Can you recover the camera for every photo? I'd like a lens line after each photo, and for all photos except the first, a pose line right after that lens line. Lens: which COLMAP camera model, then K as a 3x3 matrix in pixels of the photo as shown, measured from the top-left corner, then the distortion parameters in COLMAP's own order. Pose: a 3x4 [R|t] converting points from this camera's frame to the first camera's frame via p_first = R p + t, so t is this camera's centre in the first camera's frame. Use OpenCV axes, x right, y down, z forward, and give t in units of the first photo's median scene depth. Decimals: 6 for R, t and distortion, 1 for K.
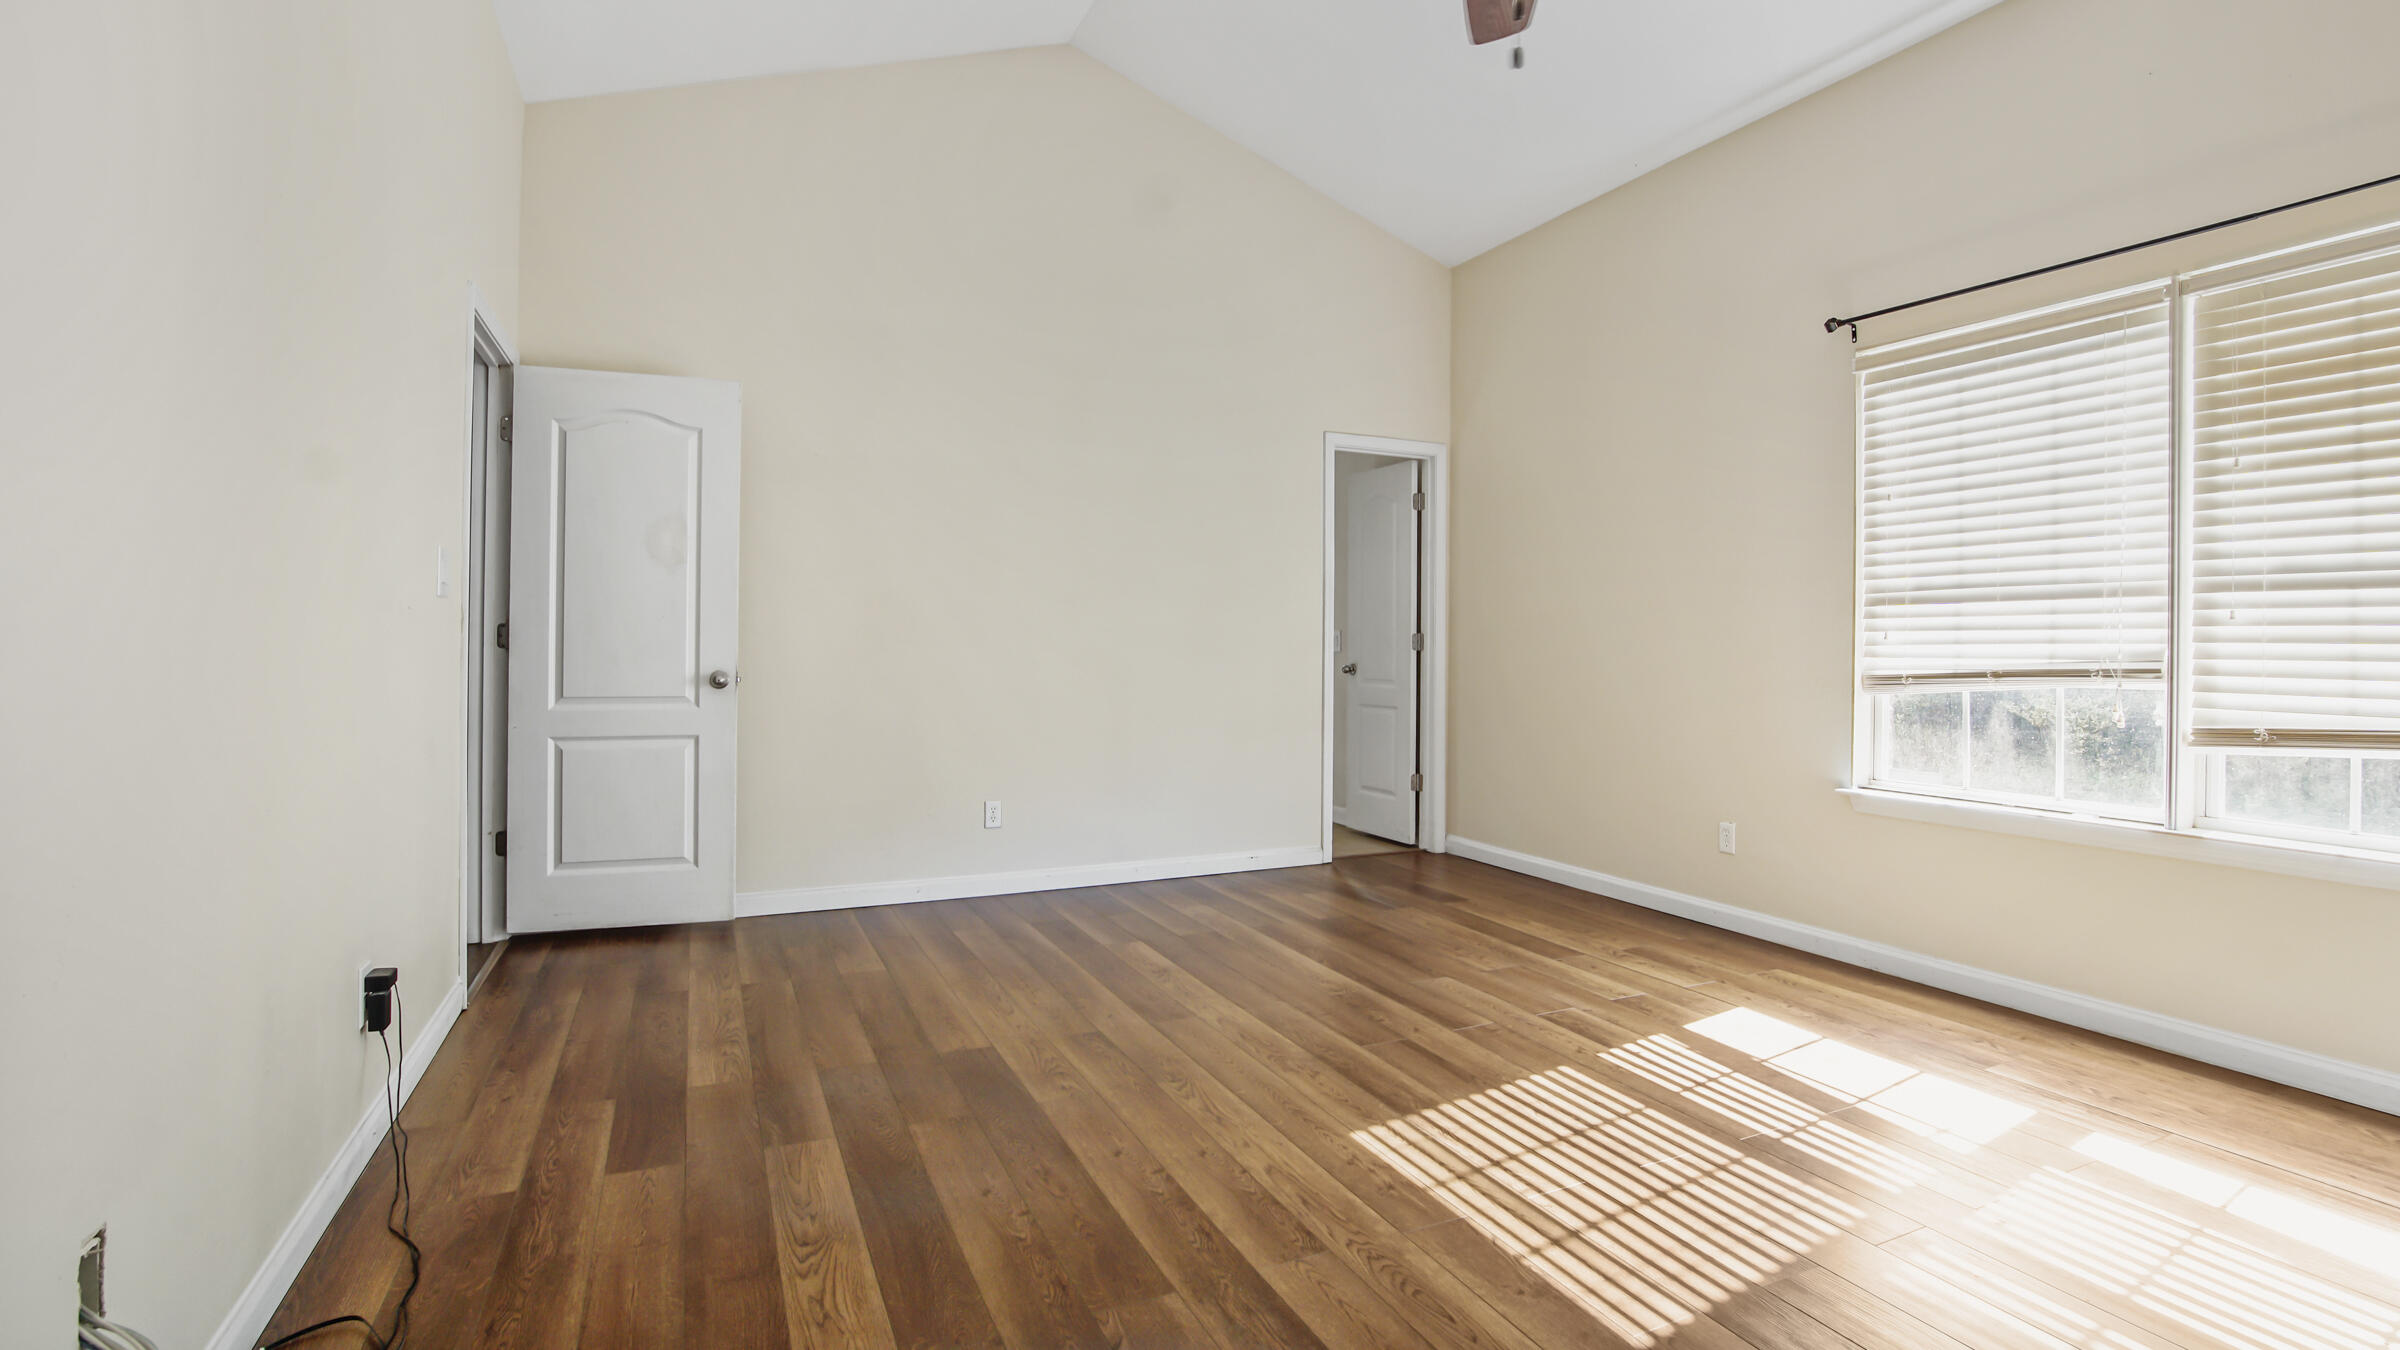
lens RADIAL K [[1097.2, 0, 1190.1], [0, 1097.2, 668.6], [0, 0, 1]] dist [-0.040162, 0.013701]
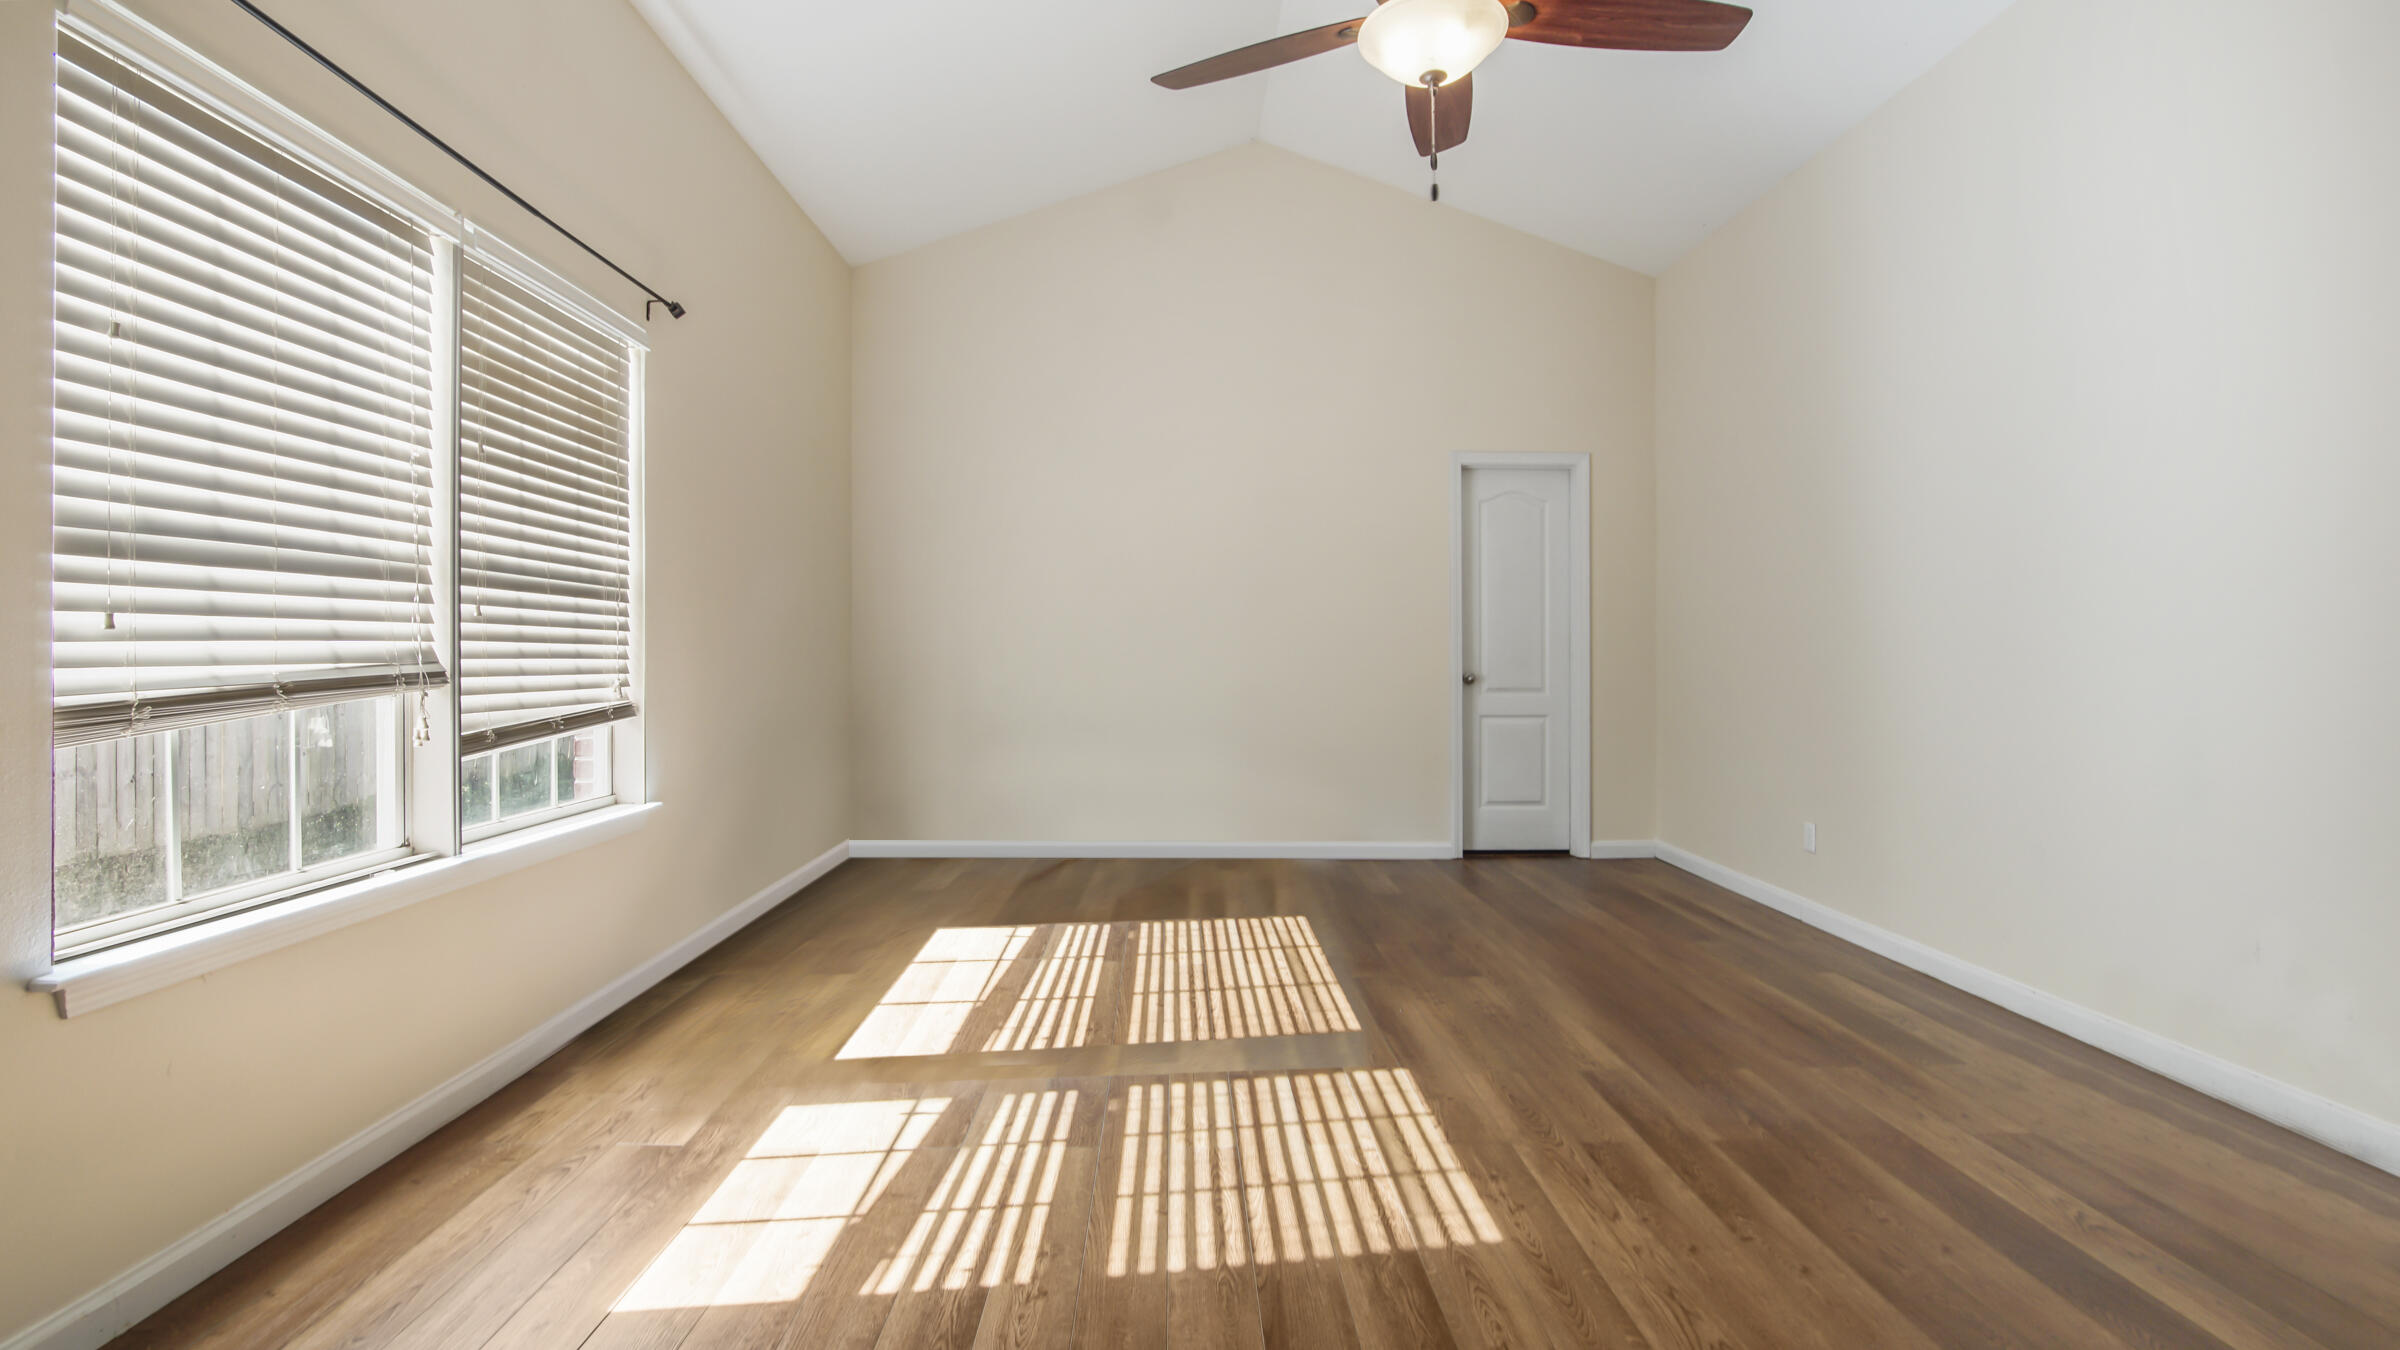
lens RADIAL K [[1097.2, 0, 1190.1], [0, 1097.2, 668.6], [0, 0, 1]] dist [-0.040162, 0.013701]
pose [[-0.917840, -0.016396, 0.396612, 0.045272], [0.000365, 0.999111, 0.042146, -0.044222], [-0.396950, 0.038828, -0.917019, 1.884534]]
